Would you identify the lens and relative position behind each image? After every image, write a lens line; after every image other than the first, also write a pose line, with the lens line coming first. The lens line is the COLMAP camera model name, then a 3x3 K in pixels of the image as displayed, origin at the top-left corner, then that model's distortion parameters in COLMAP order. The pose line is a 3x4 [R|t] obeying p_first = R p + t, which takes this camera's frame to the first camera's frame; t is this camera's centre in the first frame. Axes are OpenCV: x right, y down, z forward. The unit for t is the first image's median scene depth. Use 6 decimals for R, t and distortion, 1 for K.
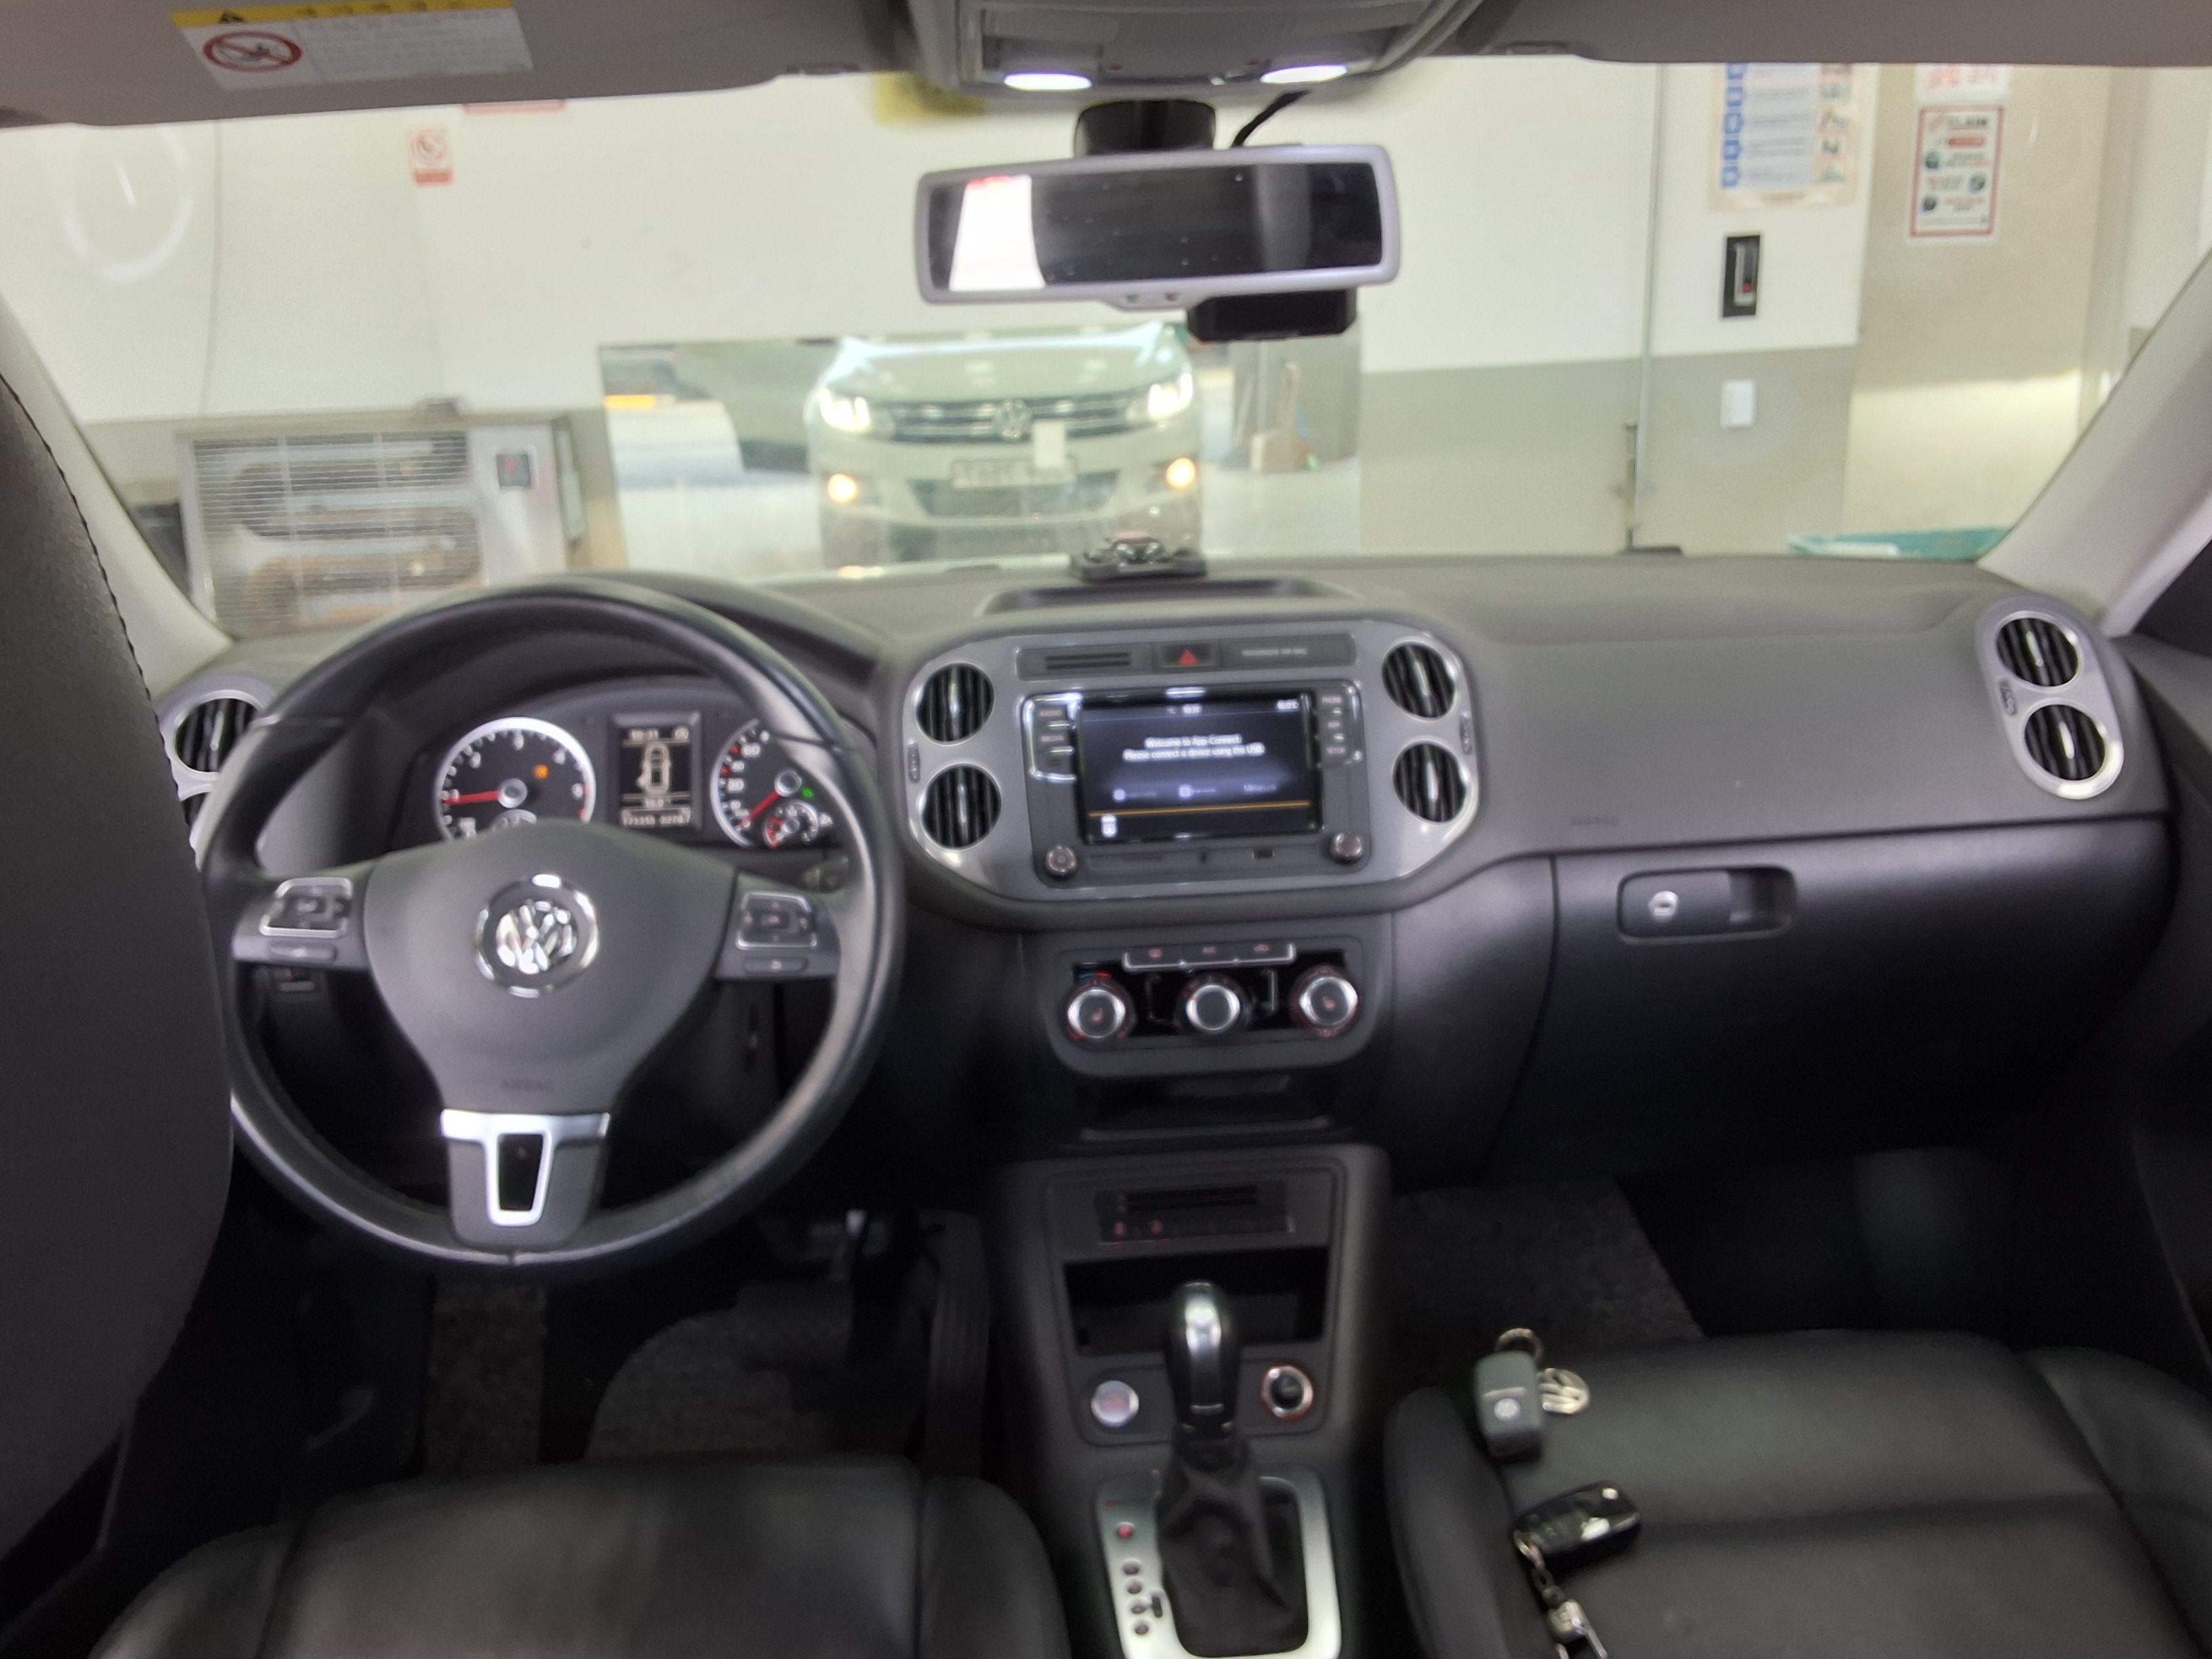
lens RADIAL K [[1775.3, 0, 1106.0], [0, 1775.3, 829.5], [0, 0, 1]] dist [0.066626, 0.000462]
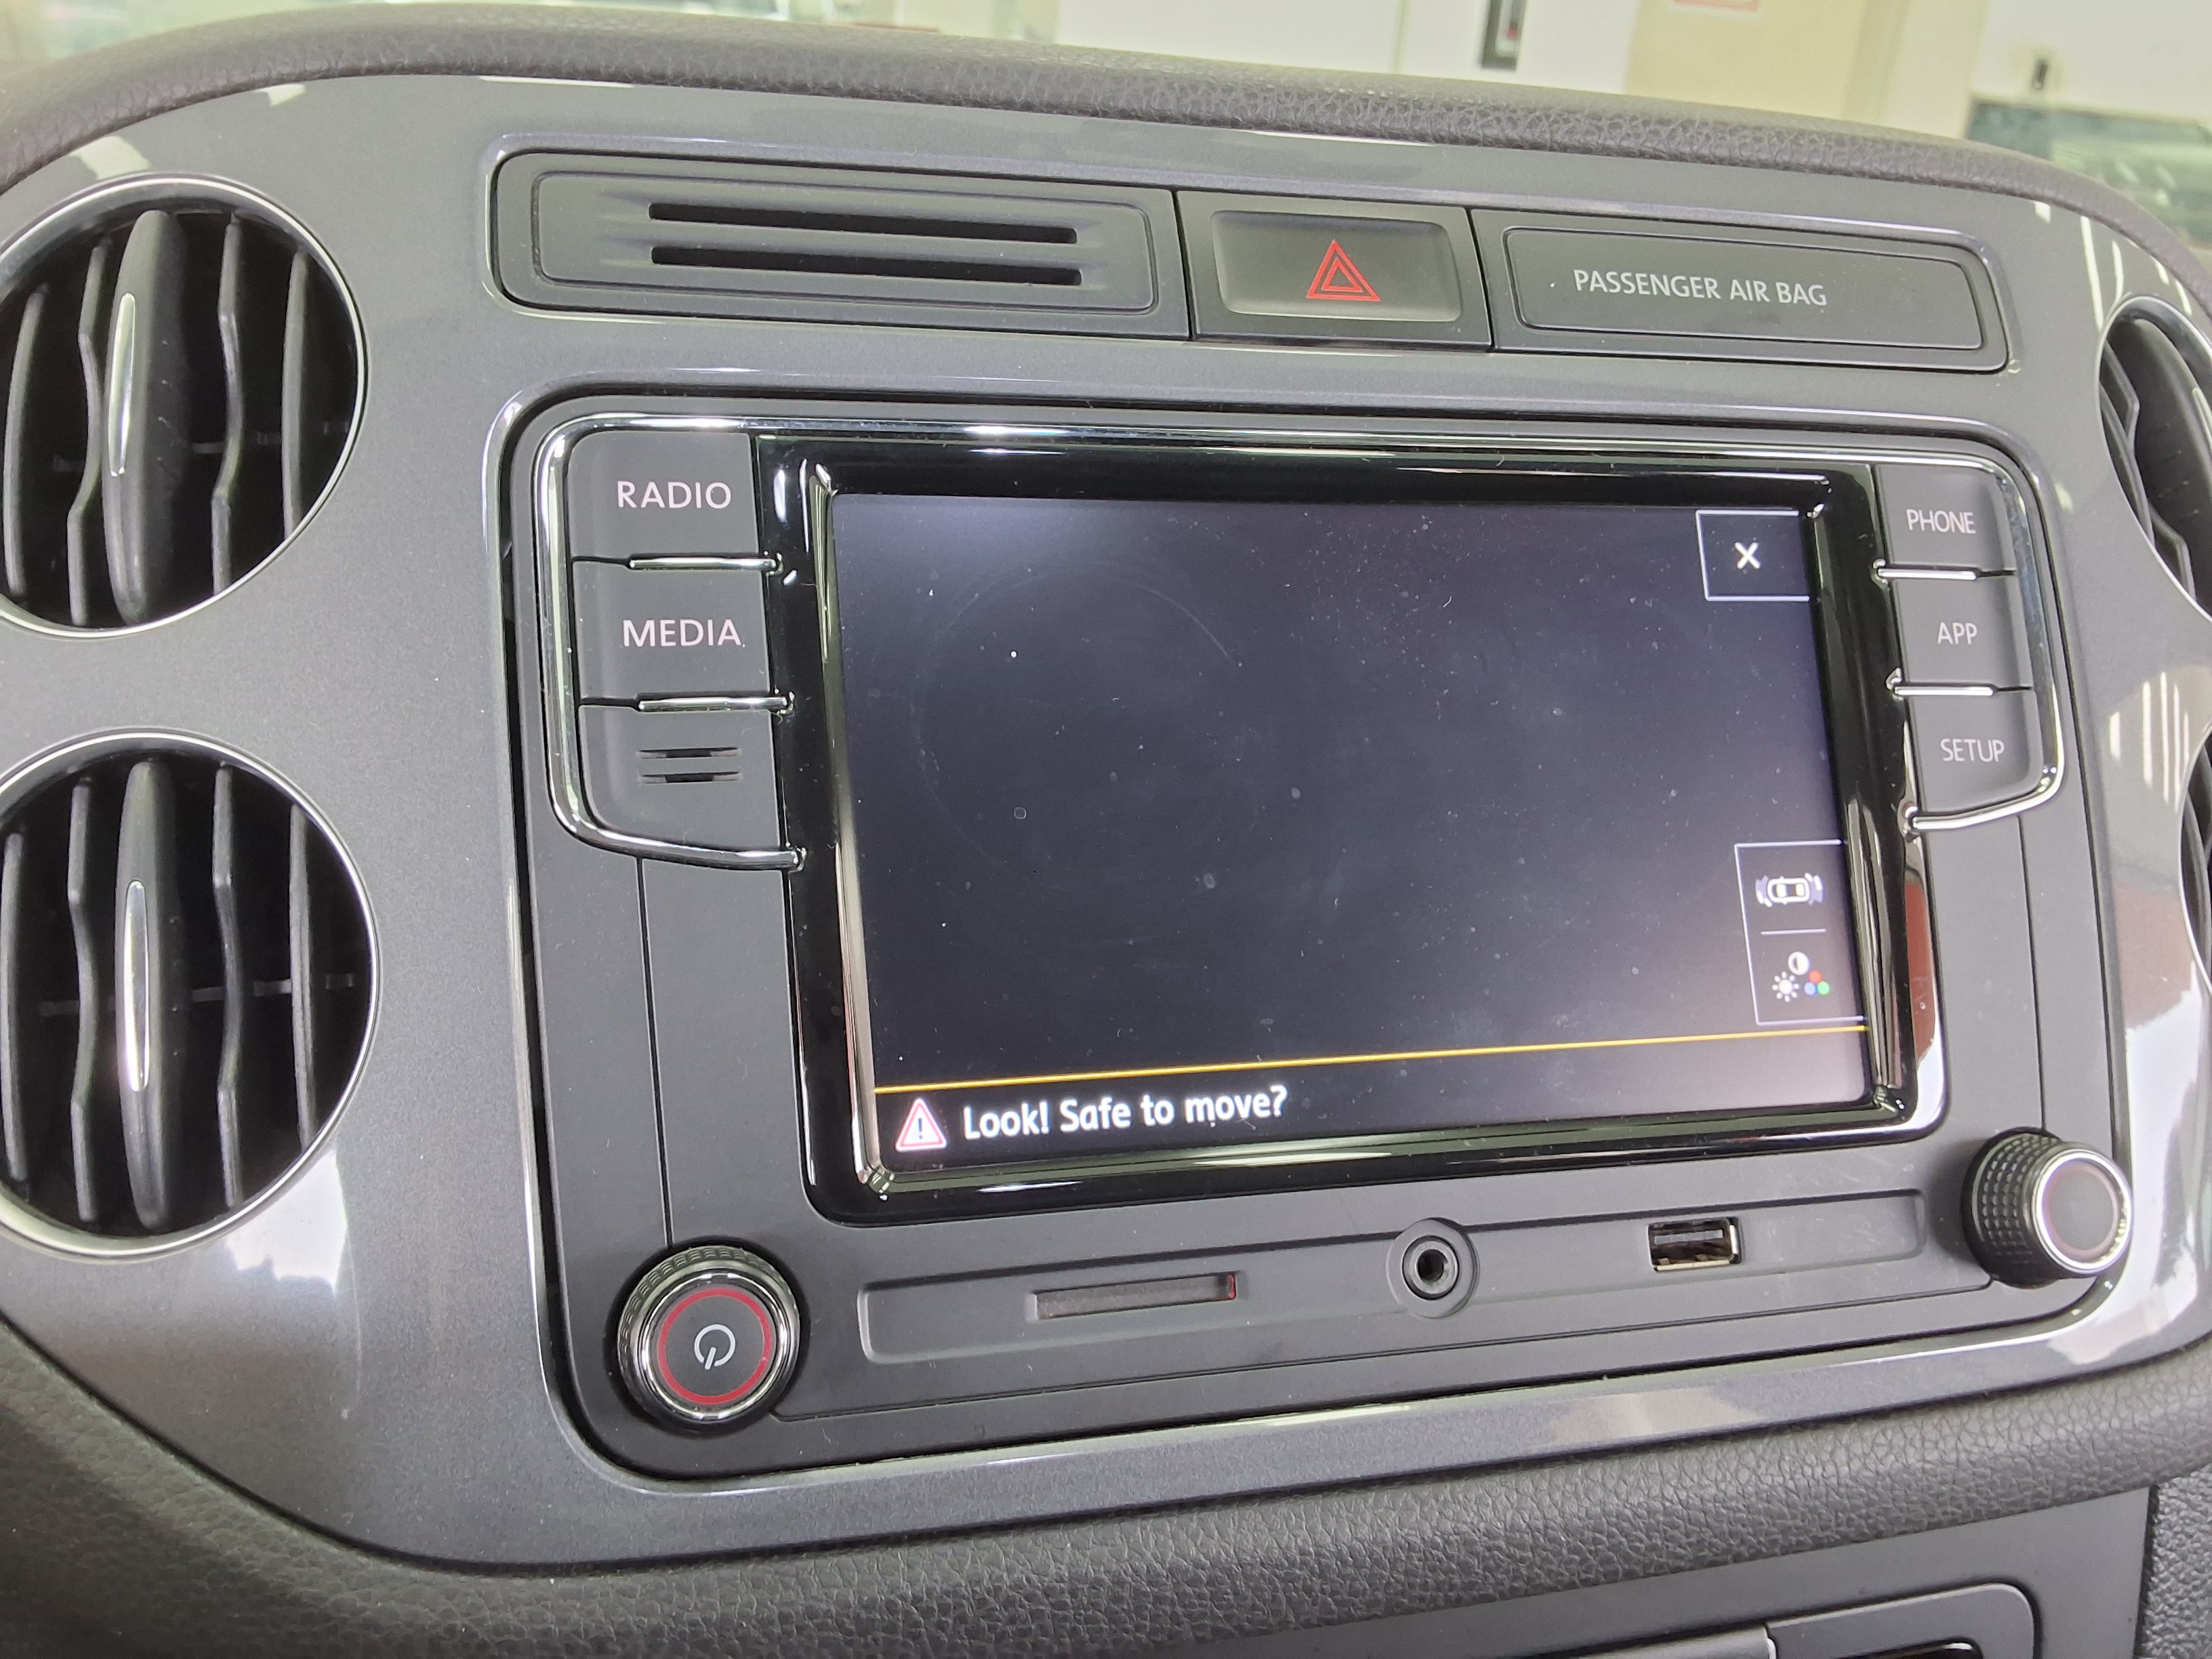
lens RADIAL K [[1775.3, 0, 1106.0], [0, 1775.3, 829.5], [0, 0, 1]] dist [0.066626, 0.000462]
pose [[0.971953, 0.021350, 0.234205, -0.029047], [-0.045798, 0.993988, 0.099450, -0.051007], [-0.230674, -0.107387, 0.967087, 0.791202]]
